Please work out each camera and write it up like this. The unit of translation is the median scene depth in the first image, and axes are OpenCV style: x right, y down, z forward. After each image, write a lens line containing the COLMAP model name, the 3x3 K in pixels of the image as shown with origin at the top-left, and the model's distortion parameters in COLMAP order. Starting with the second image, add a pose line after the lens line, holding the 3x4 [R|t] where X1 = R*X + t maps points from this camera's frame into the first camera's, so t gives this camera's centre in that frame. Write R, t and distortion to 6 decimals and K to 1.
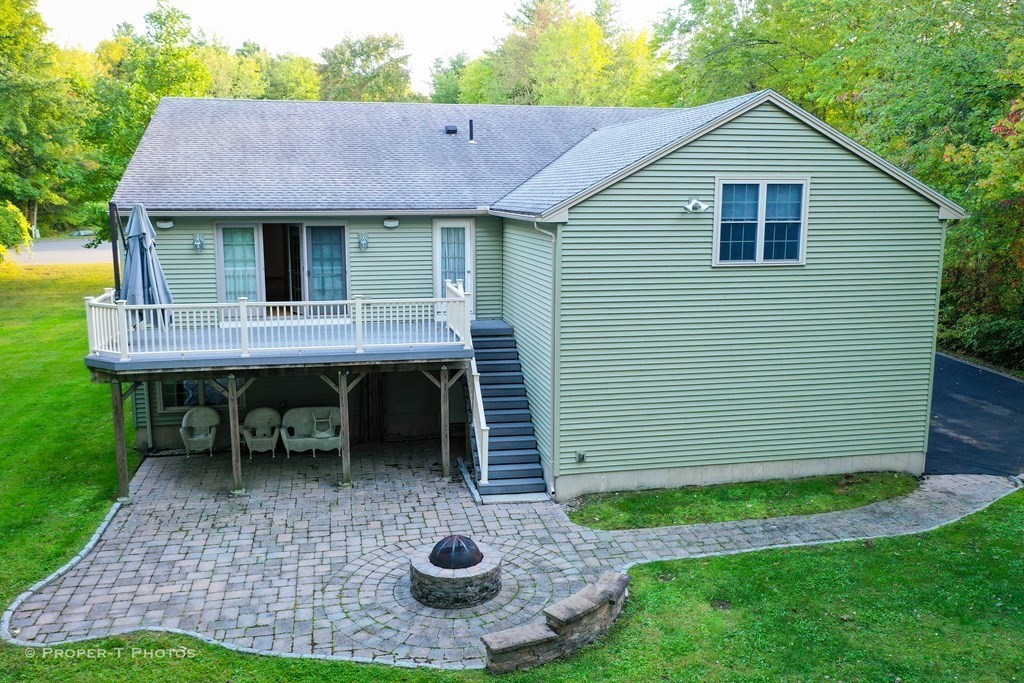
lens RADIAL K [[873.1, 0, 512.9], [0, 873.1, 341.7], [0, 0, 1]] dist [0.001567, 0.001784]
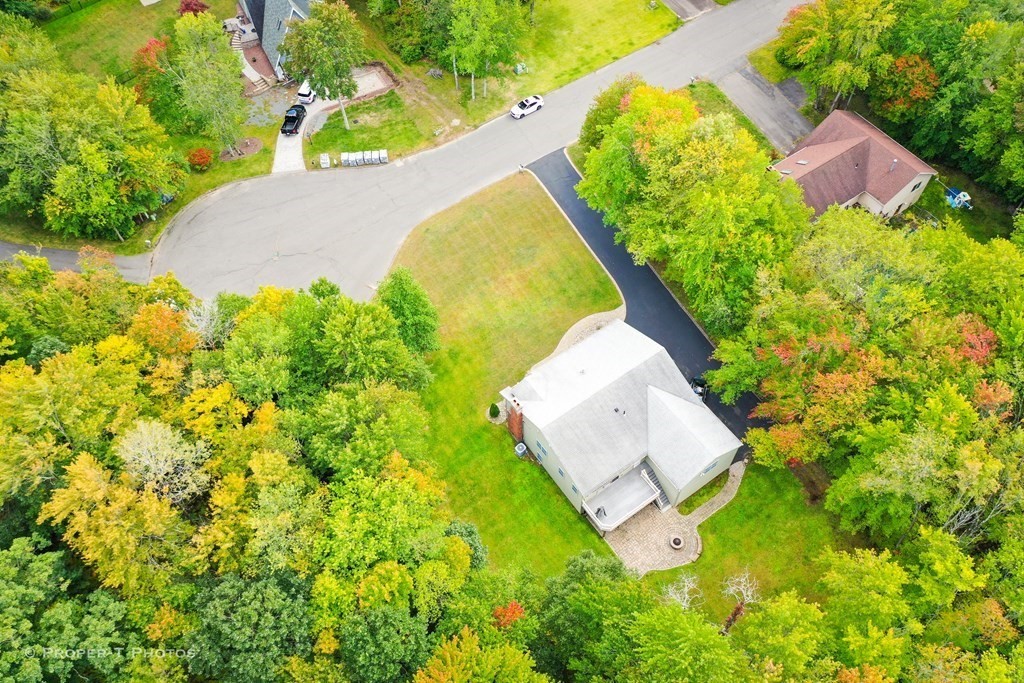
lens RADIAL K [[810.7, 0, 512.9], [0, 810.7, 340.6], [0, 0, 1]] dist [0.016590, 0.011947]
pose [[0.916927, -0.346240, 0.198400, -1.734376], [0.092406, 0.667886, 0.738505, -4.973913], [-0.388208, -0.658822, 0.644398, -1.383661]]
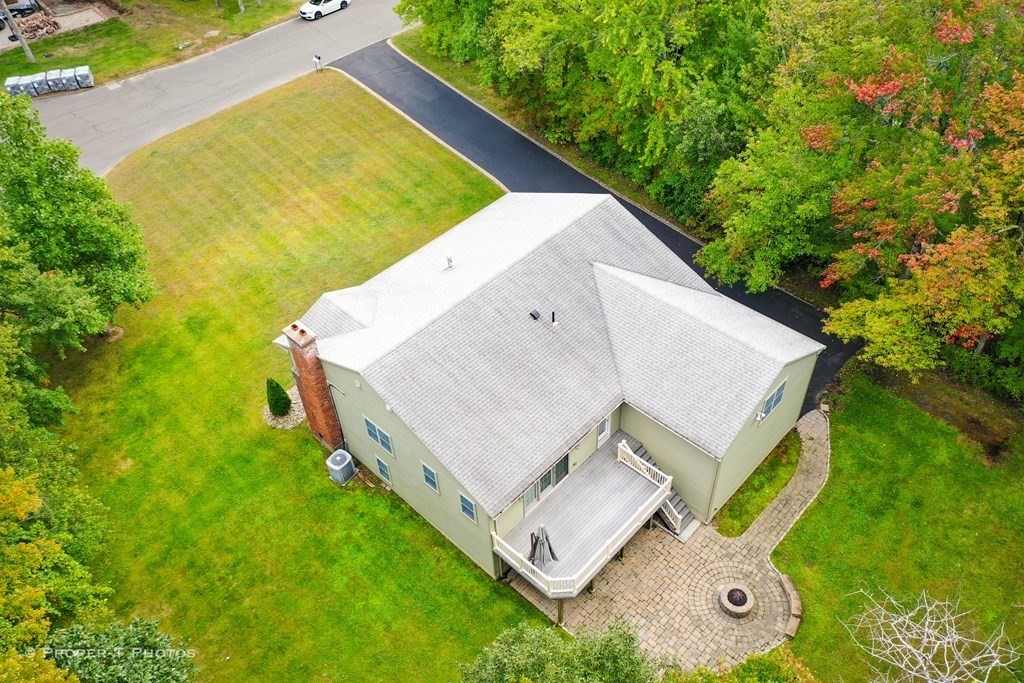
lens RADIAL K [[810.7, 0, 512.8], [0, 810.7, 340.3], [0, 0, 1]] dist [0.016590, 0.011947]
pose [[0.820778, -0.423119, 0.383789, -1.154301], [0.141119, 0.801205, 0.581512, -1.791537], [-0.553542, -0.423132, 0.717322, -0.107828]]
